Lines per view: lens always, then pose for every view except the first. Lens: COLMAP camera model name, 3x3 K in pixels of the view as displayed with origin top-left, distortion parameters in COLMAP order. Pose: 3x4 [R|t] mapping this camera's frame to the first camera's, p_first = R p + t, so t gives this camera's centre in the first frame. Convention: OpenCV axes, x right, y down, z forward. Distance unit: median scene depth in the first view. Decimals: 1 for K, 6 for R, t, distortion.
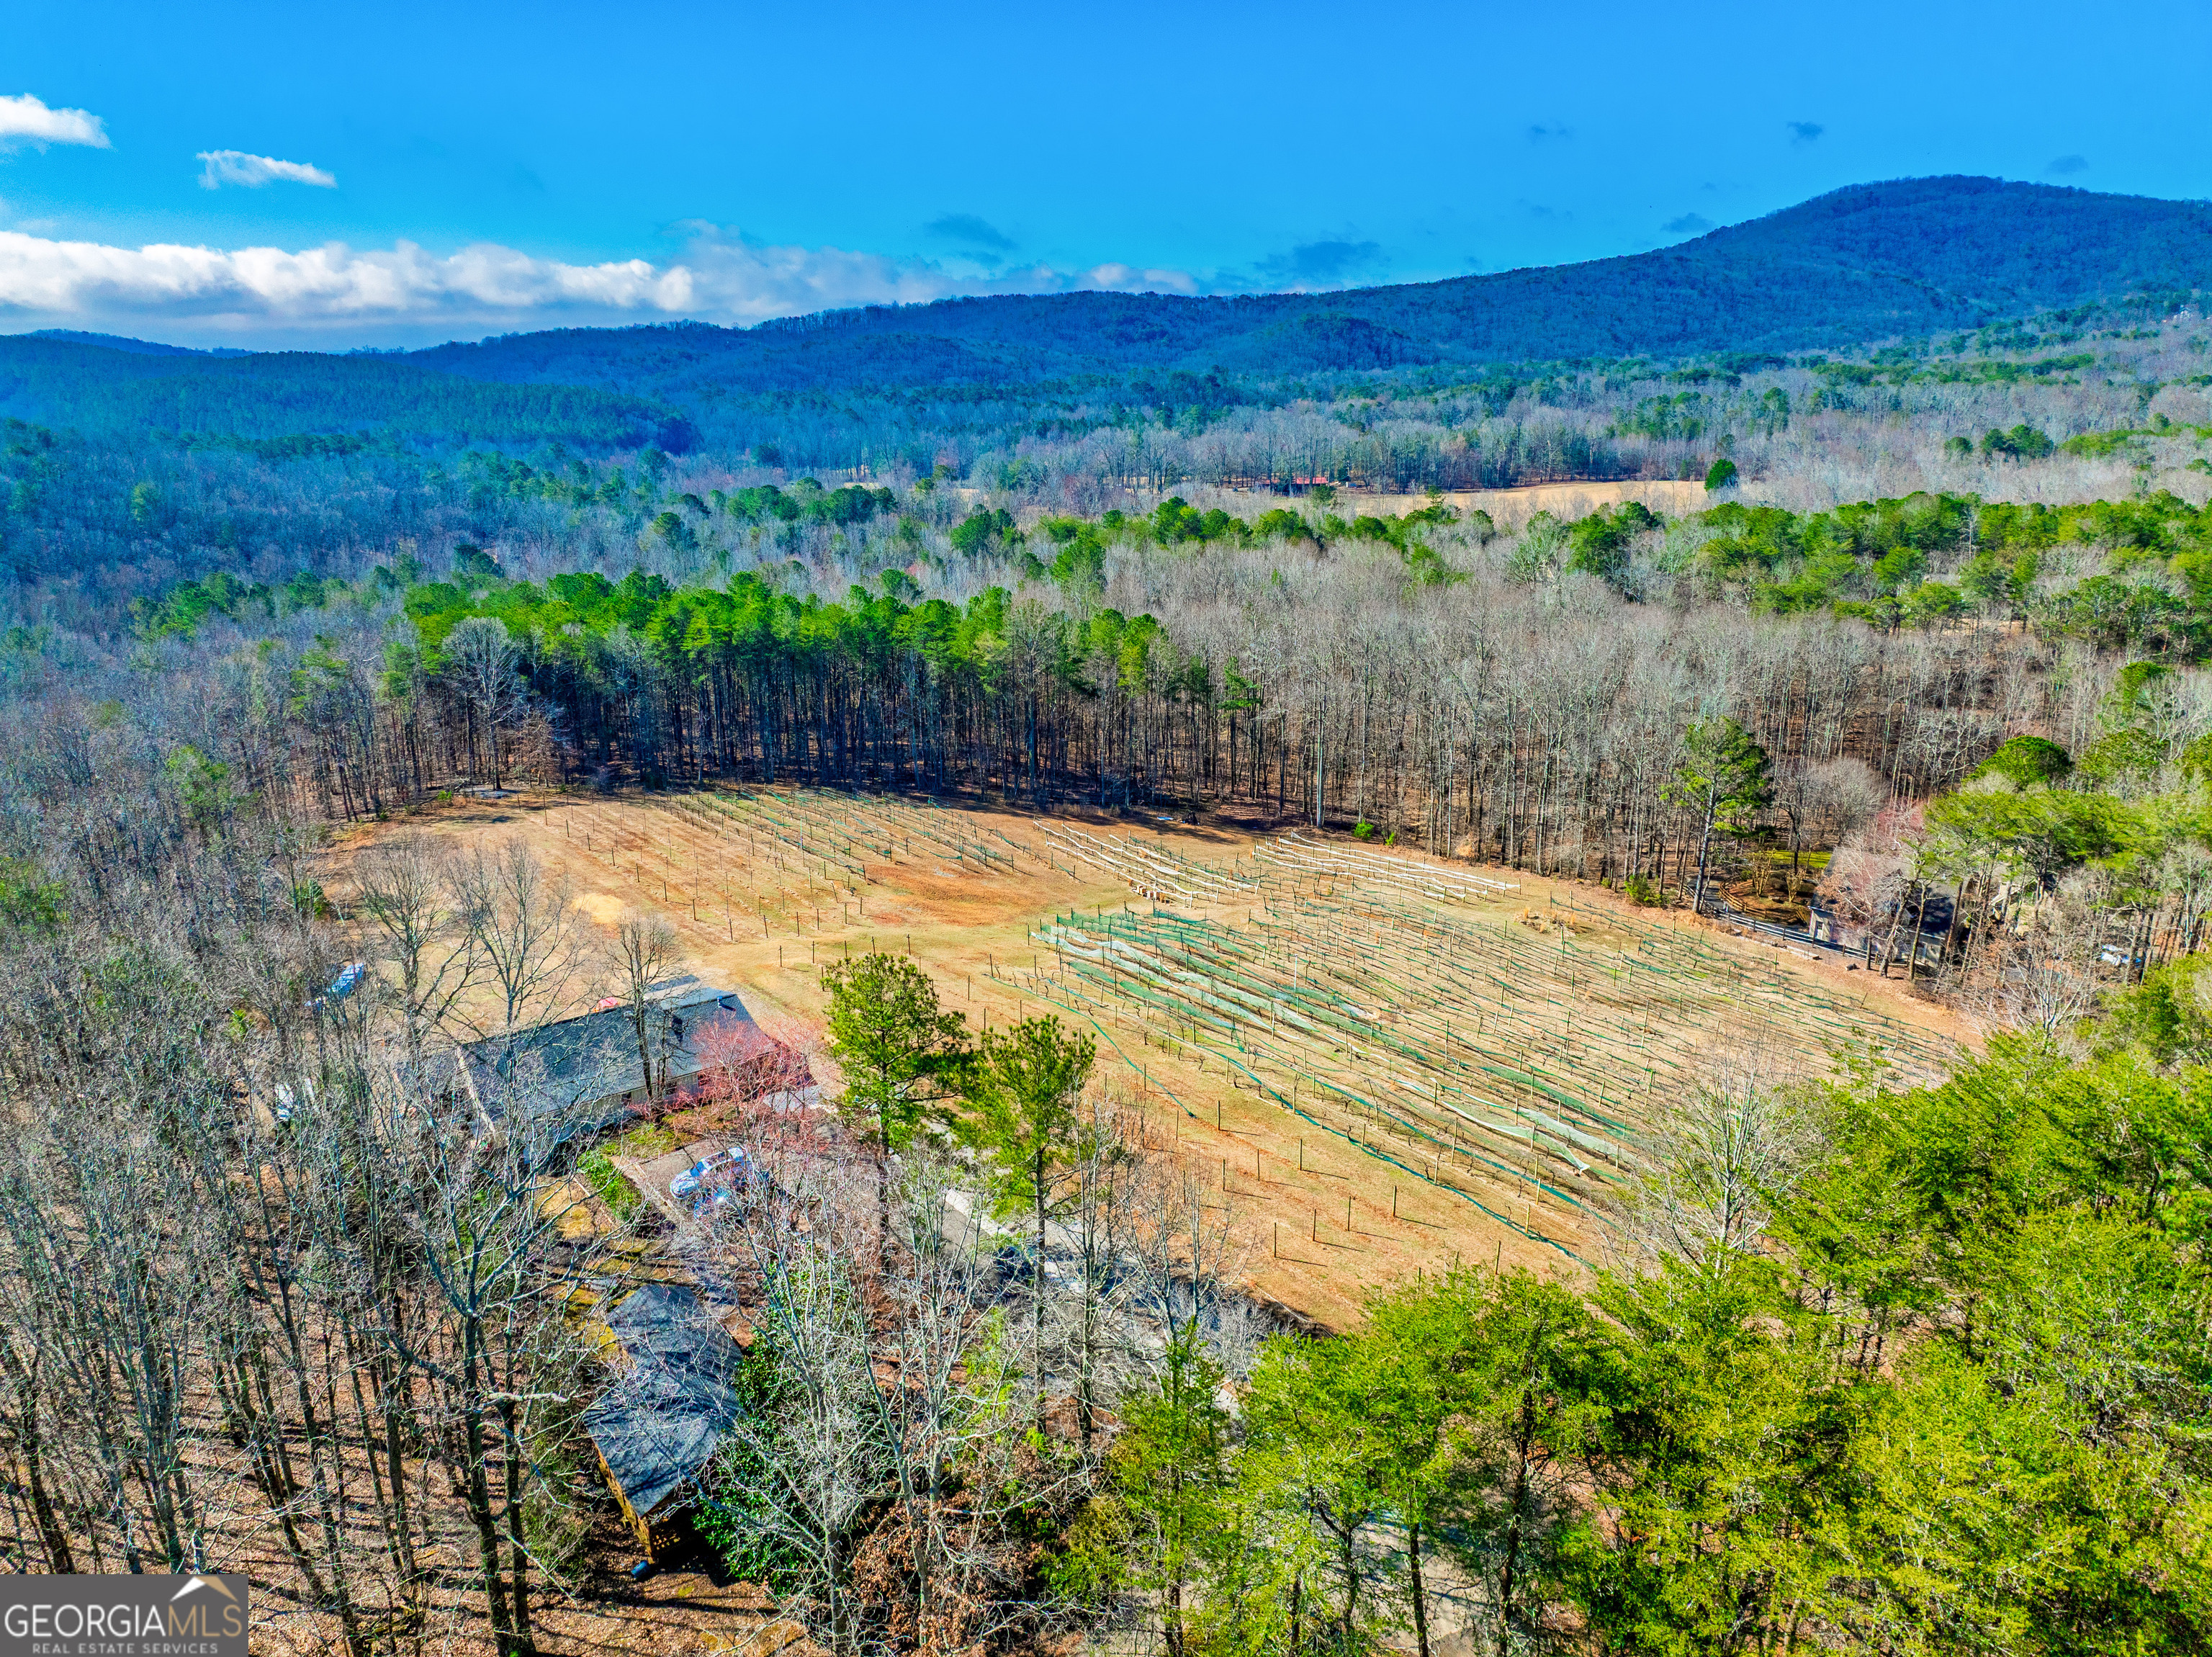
lens RADIAL K [[1555.6, 0, 1102.7], [0, 1555.6, 830.2], [0, 0, 1]] dist [-0.058245, 0.031980]
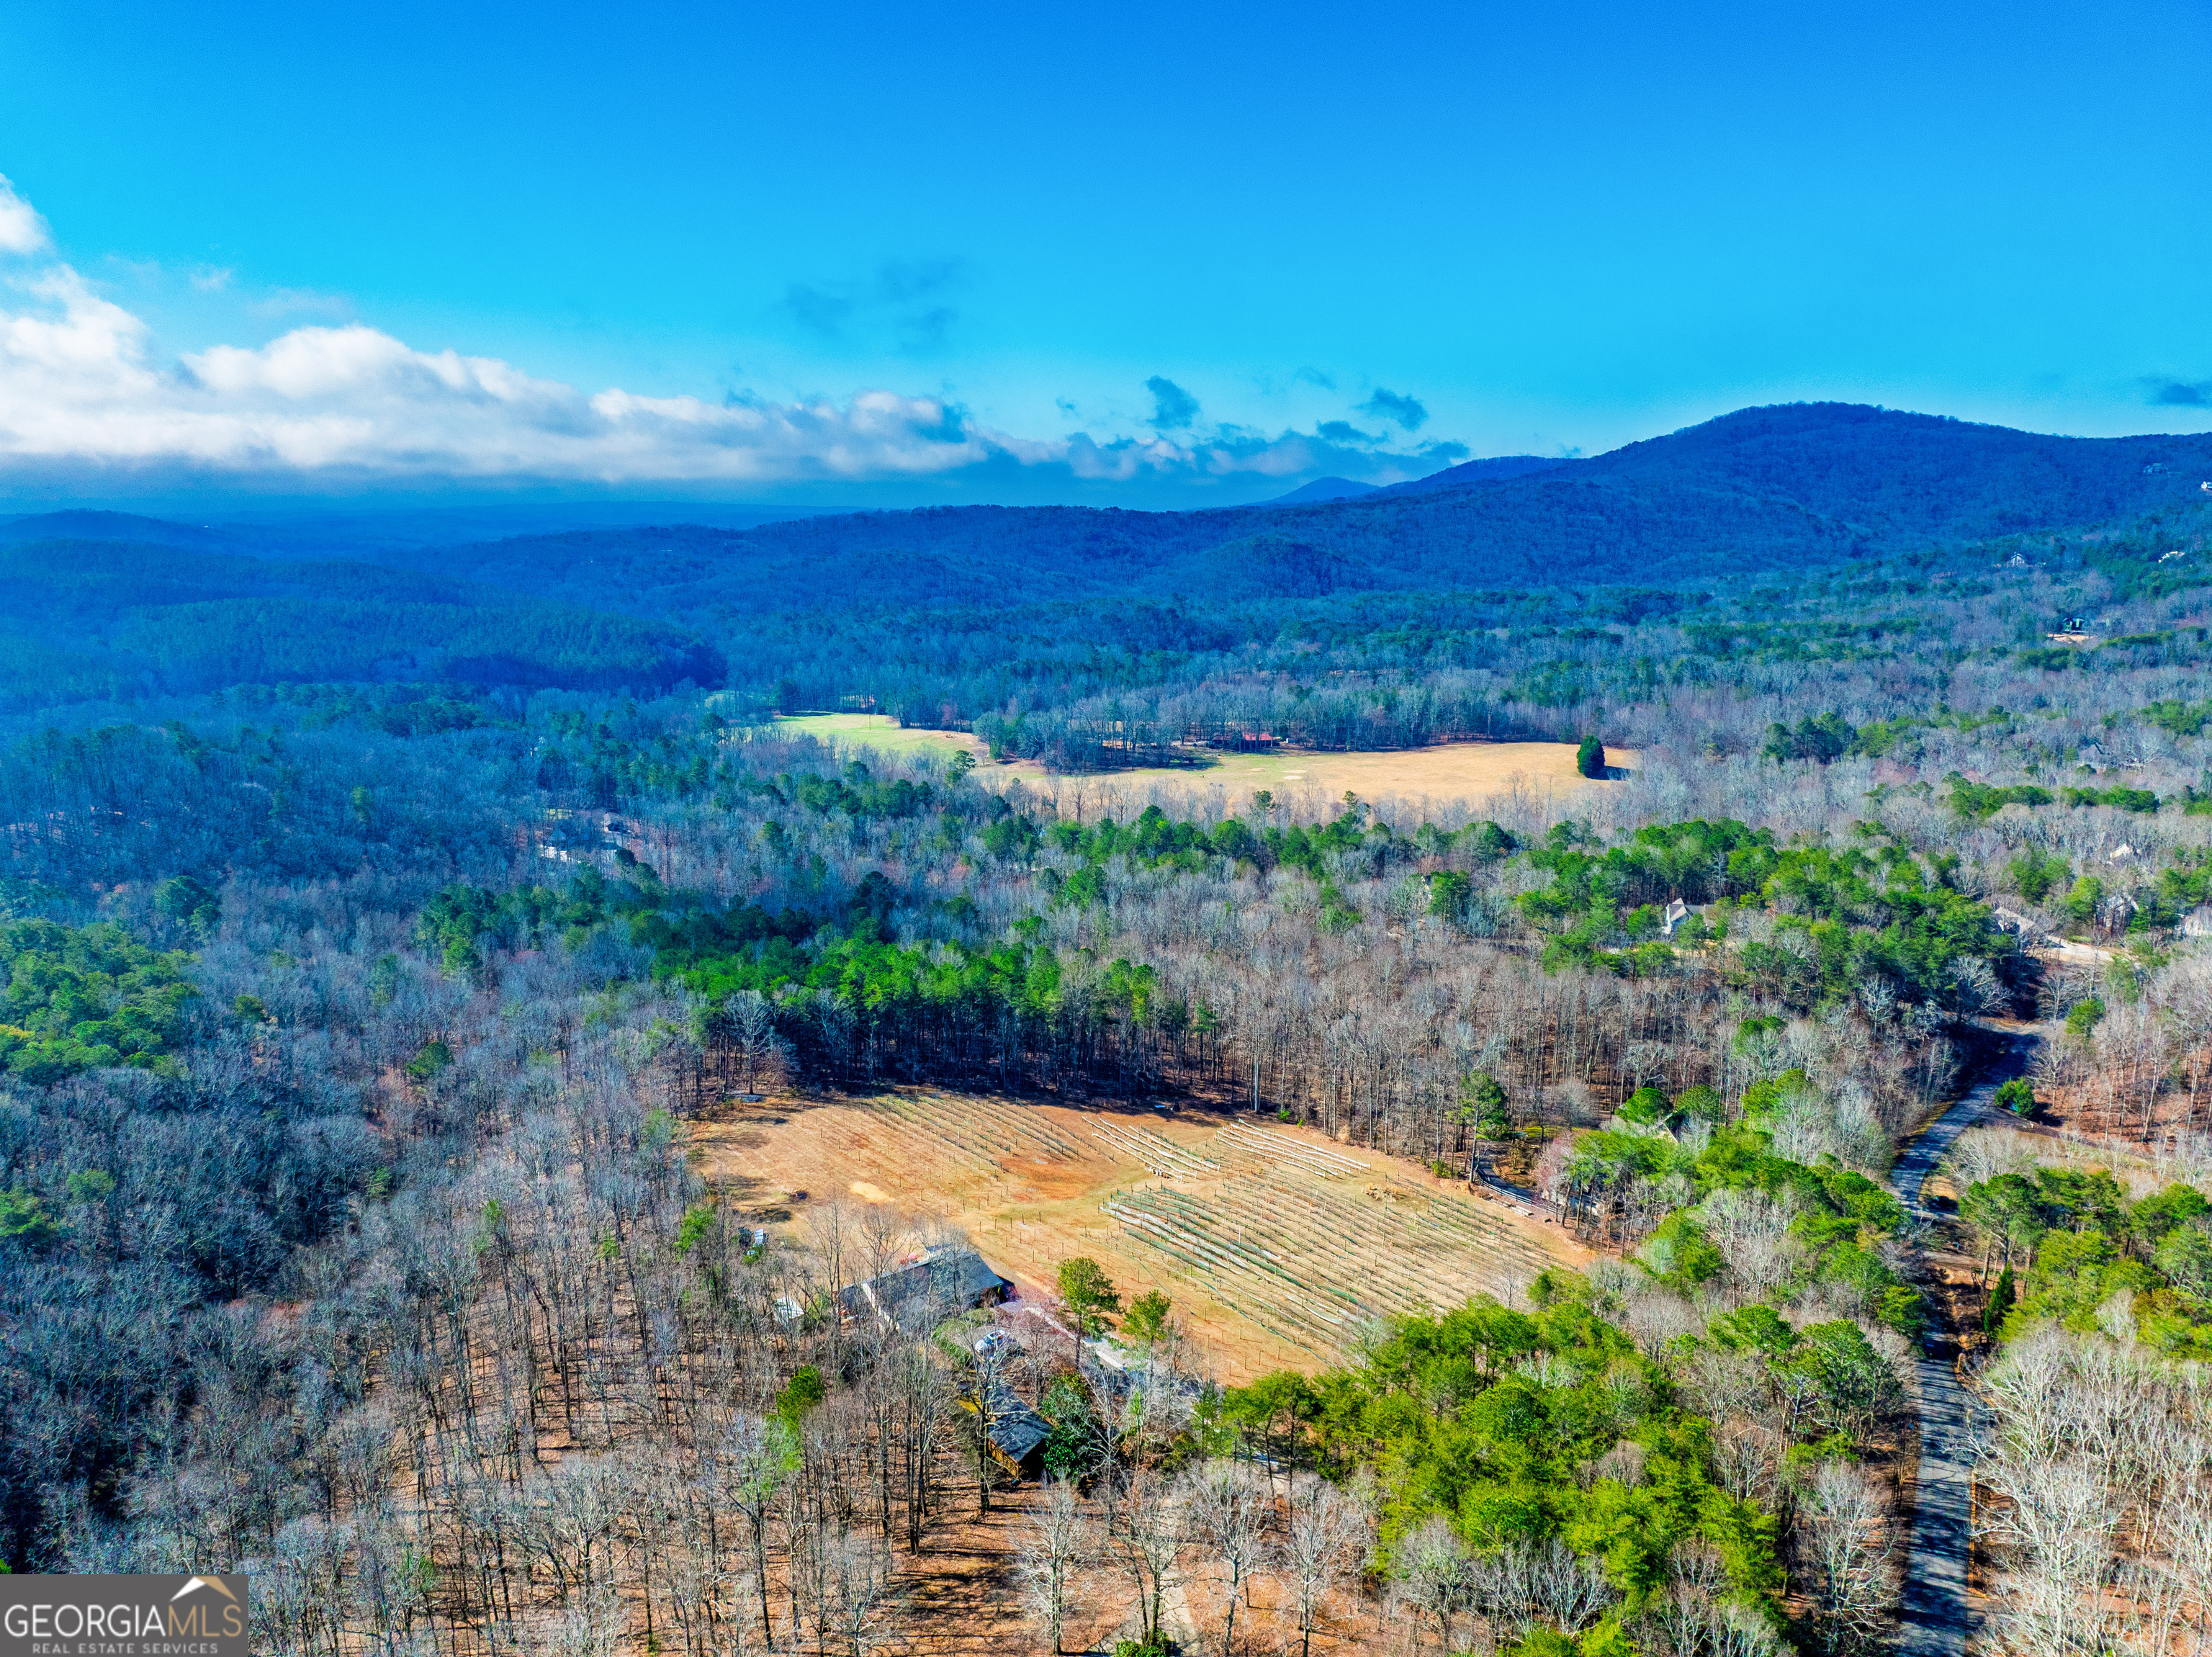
lens RADIAL K [[1549.9, 0, 1100.6], [0, 1549.9, 841.3], [0, 0, 1]] dist [-0.042154, 0.000463]
pose [[0.999528, 0.009419, 0.029246, -0.066138], [-0.006940, 0.996464, -0.083737, -0.138371], [-0.029931, 0.083495, 0.996059, -0.572955]]
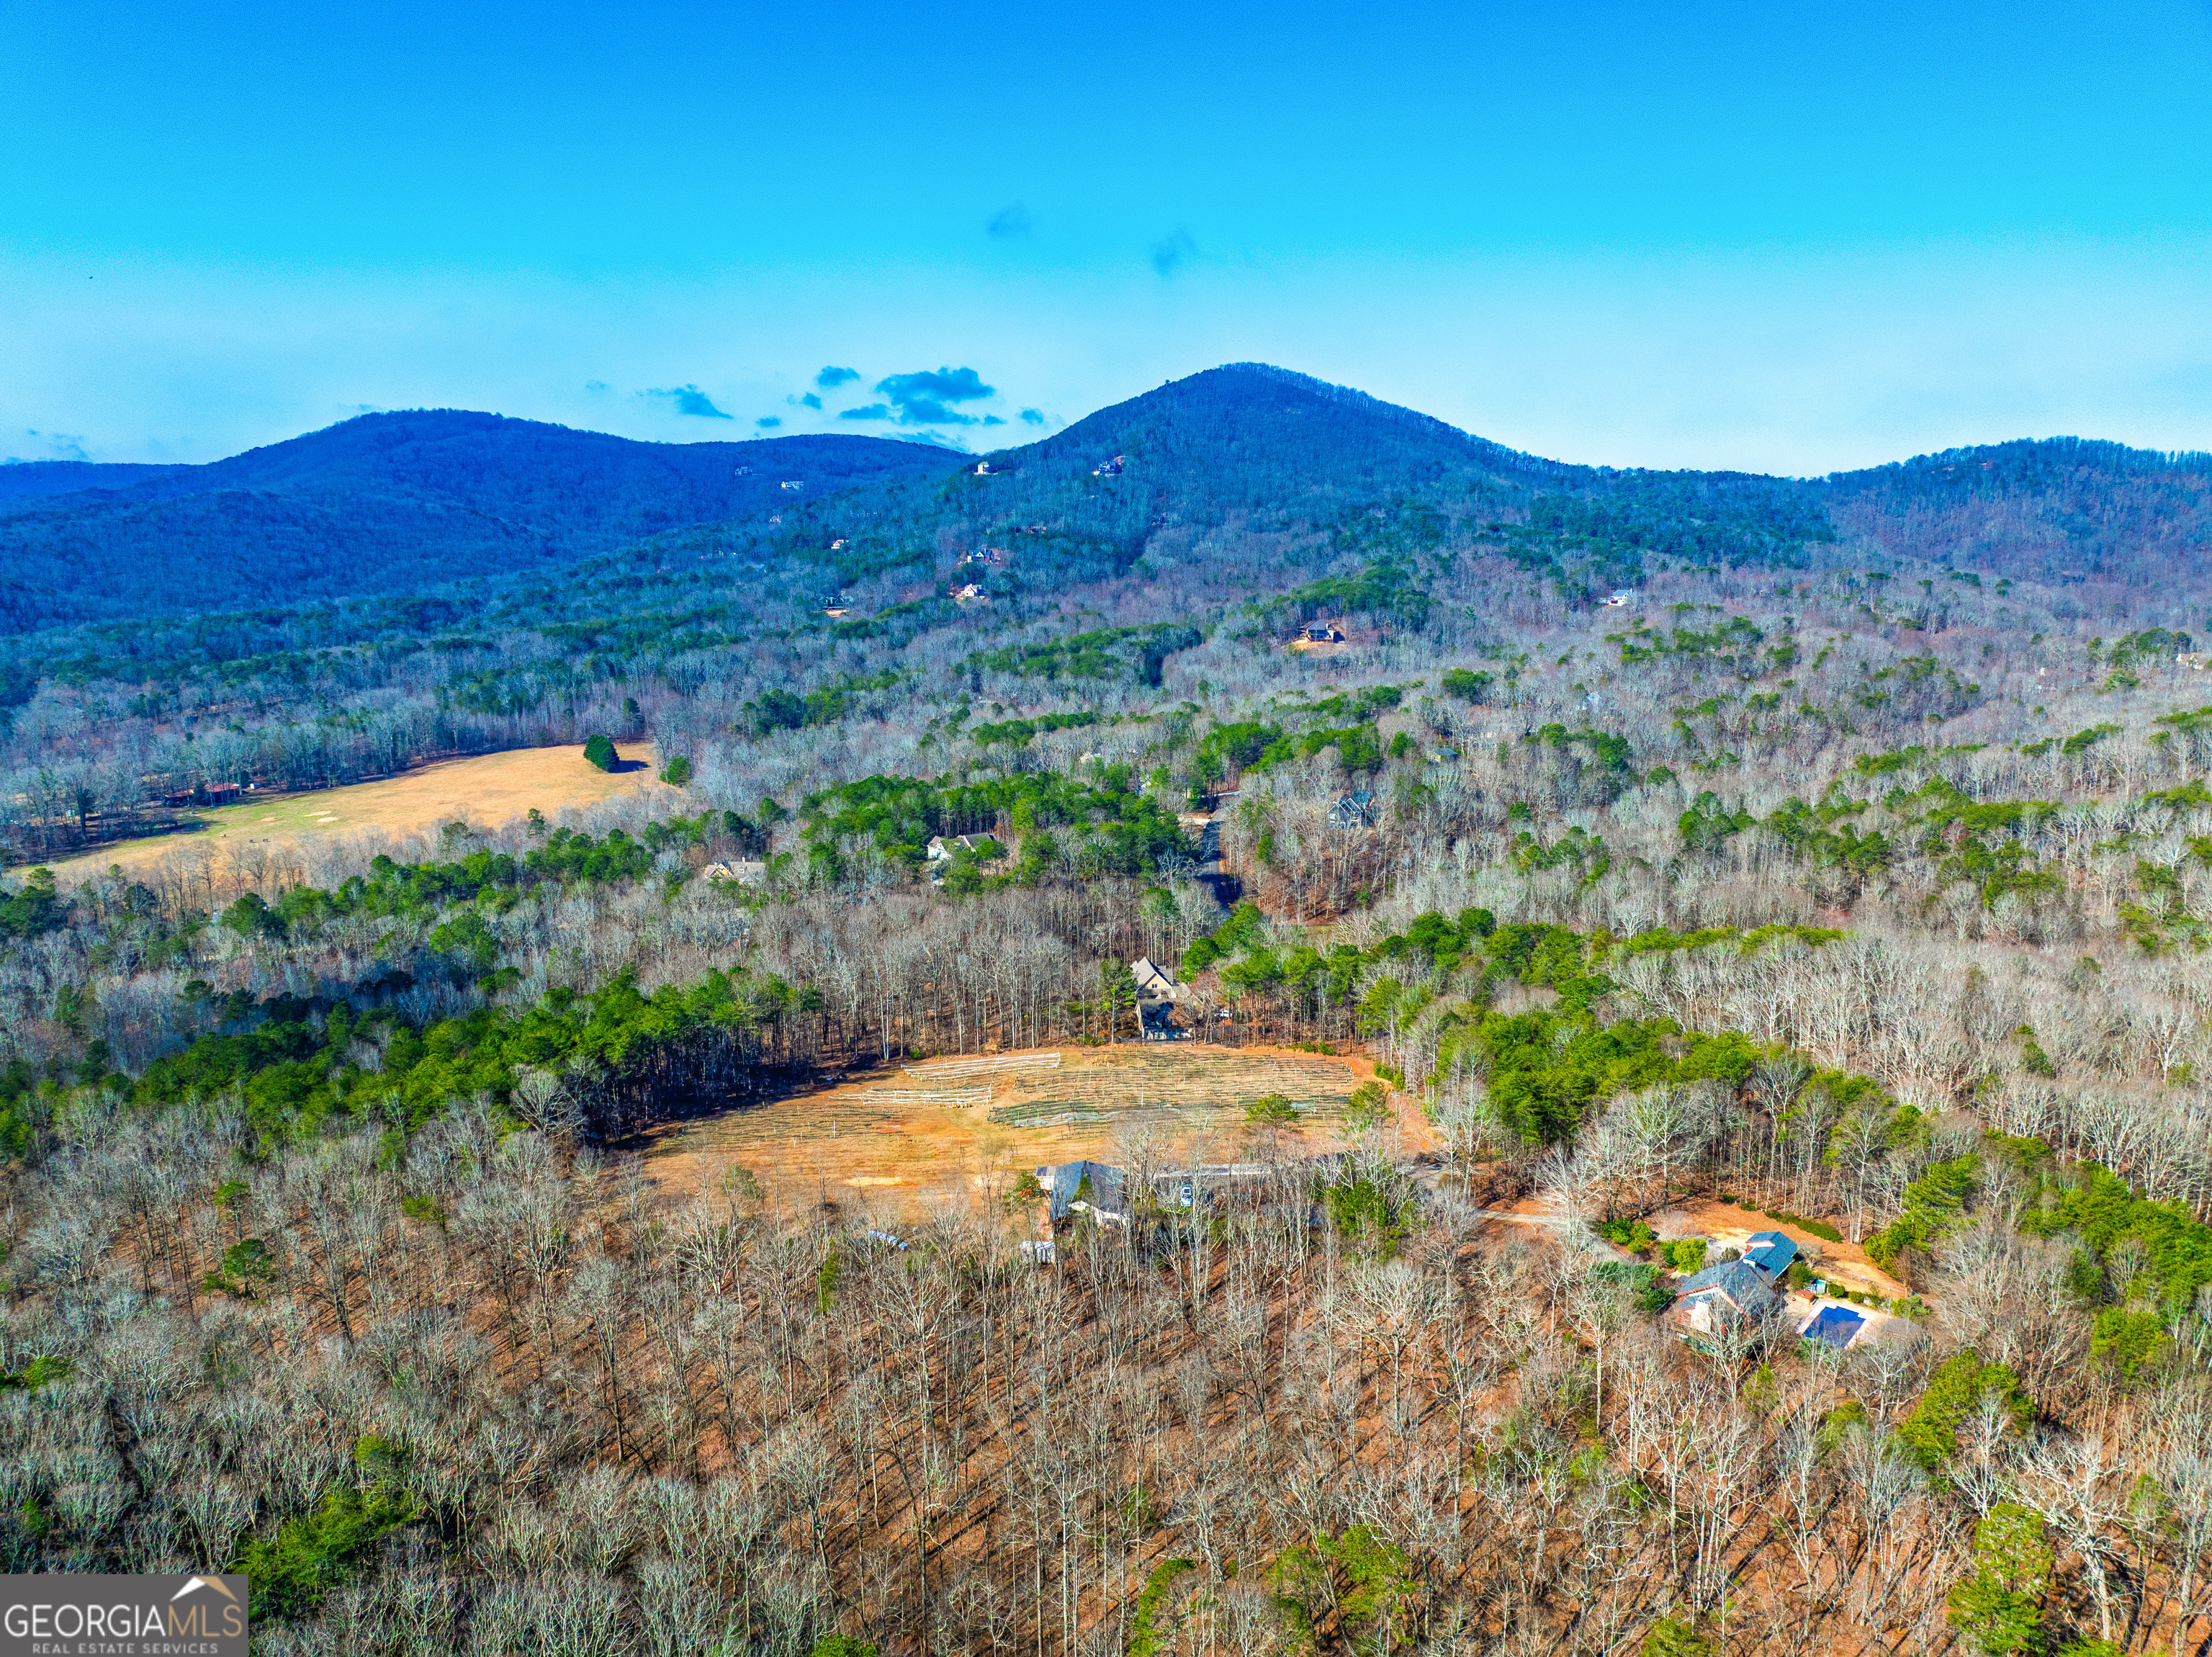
lens RADIAL K [[1549.9, 0, 1100.6], [0, 1549.9, 841.3], [0, 0, 1]] dist [-0.042154, 0.000463]
pose [[0.598441, -0.164817, 0.784031, -1.045332], [0.235647, 0.971533, 0.024368, -0.226998], [-0.765728, 0.170172, 0.620244, -0.352796]]
